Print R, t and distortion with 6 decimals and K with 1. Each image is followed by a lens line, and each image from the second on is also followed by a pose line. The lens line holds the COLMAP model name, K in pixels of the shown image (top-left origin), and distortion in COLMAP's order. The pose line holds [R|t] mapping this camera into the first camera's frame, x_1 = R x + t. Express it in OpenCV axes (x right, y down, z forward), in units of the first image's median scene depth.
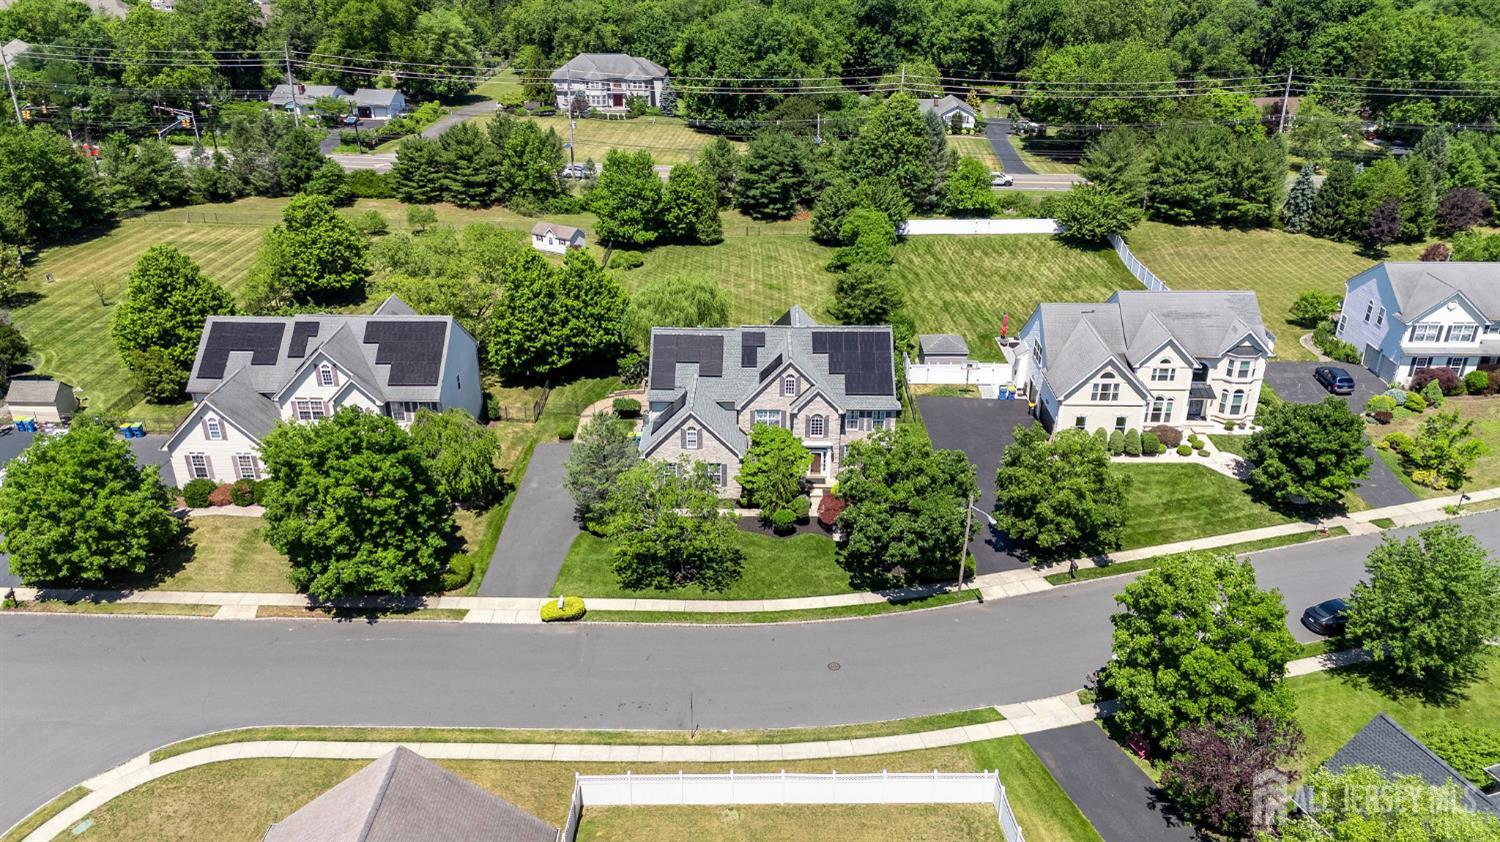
lens RADIAL K [[1095.3, 0, 750.0], [0, 1095.3, 421.0], [0, 0, 1]] dist [0.083620, -0.082146]
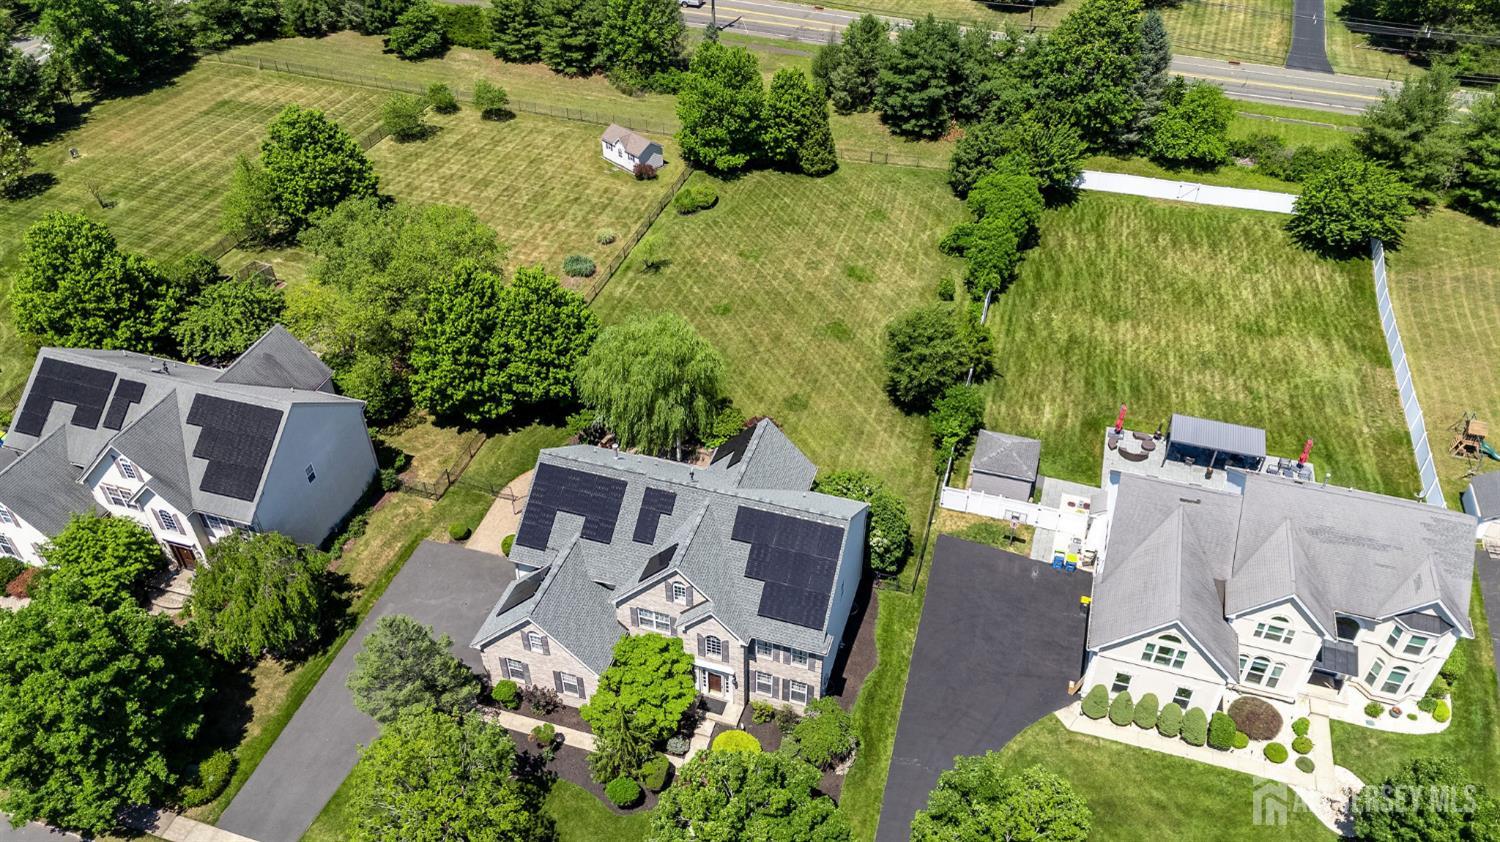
lens RADIAL K [[1095.3, 0, 750.0], [0, 1095.3, 421.0], [0, 0, 1]] dist [0.083620, -0.082146]
pose [[0.958235, 0.178059, -0.223786, 0.162250], [-0.118287, 0.959219, 0.256723, -0.241702], [0.260372, -0.219530, 0.940220, 0.261408]]
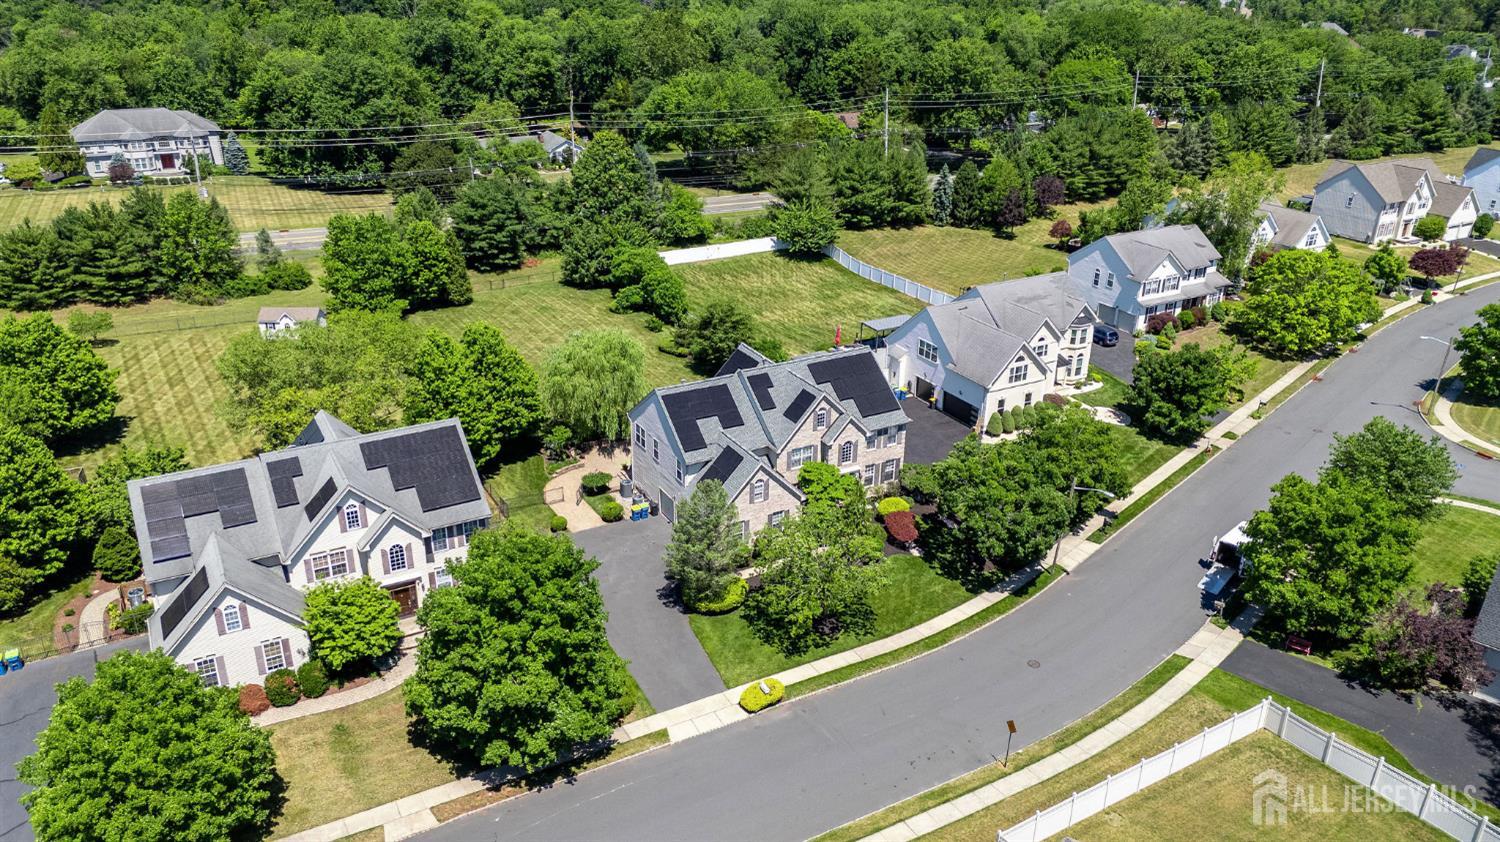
lens RADIAL K [[1095.3, 0, 750.0], [0, 1095.3, 421.0], [0, 0, 1]] dist [0.083620, -0.082146]
pose [[0.863055, -0.194207, 0.466283, -0.355963], [0.206691, 0.978092, 0.024806, -0.050213], [-0.460885, 0.074967, 0.884288, 0.104537]]
